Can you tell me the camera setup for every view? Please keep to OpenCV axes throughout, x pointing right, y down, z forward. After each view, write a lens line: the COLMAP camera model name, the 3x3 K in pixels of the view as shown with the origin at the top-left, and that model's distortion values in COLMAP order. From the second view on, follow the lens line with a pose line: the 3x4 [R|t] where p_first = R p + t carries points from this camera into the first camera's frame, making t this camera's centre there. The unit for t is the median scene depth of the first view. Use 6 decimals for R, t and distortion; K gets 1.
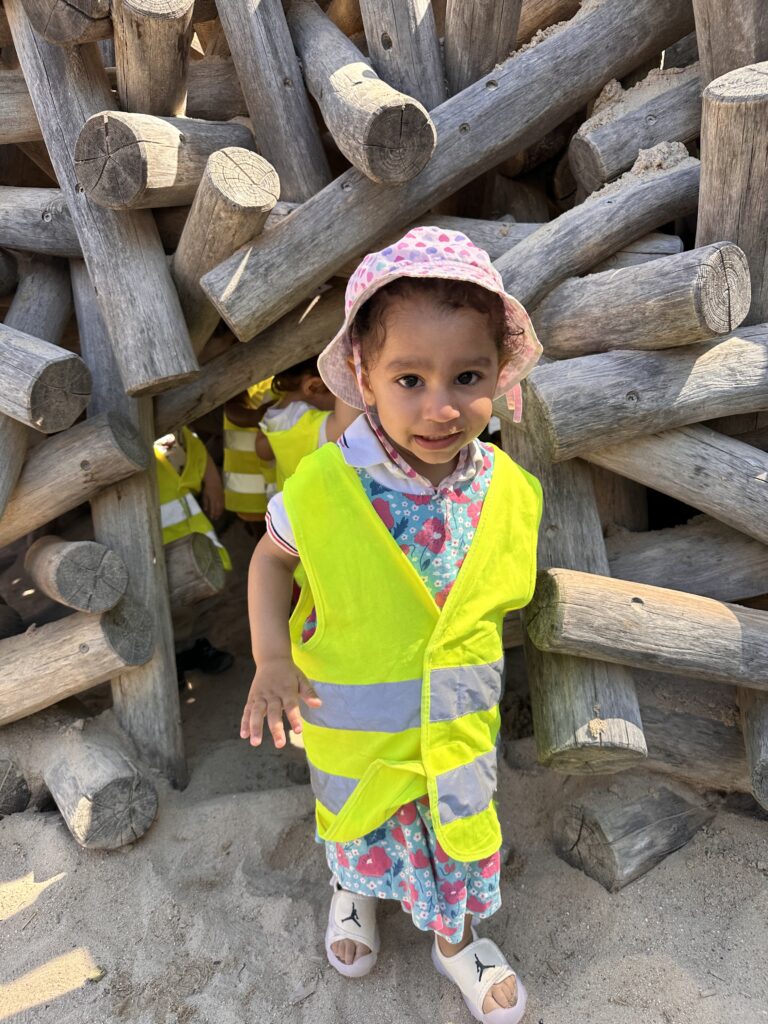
lens RADIAL K [[729.9, 0, 385.6], [0, 729.9, 508.6], [0, 0, 1]] dist [-0.013538, -0.002441]
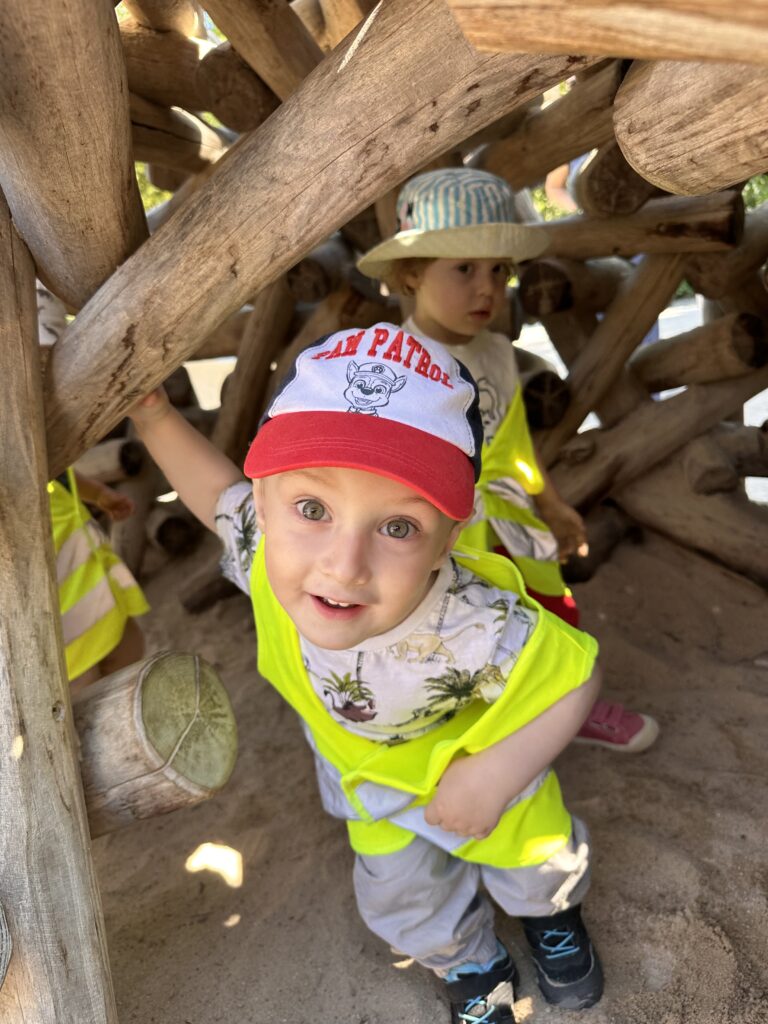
lens RADIAL K [[743.8, 0, 389.7], [0, 743.8, 518.3], [0, 0, 1]] dist [-0.028054, 0.005523]
pose [[0.975025, -0.021236, -0.221078, -0.034117], [0.018335, 0.999717, -0.015169, -0.054626], [0.221338, 0.010736, 0.975138, 0.802499]]
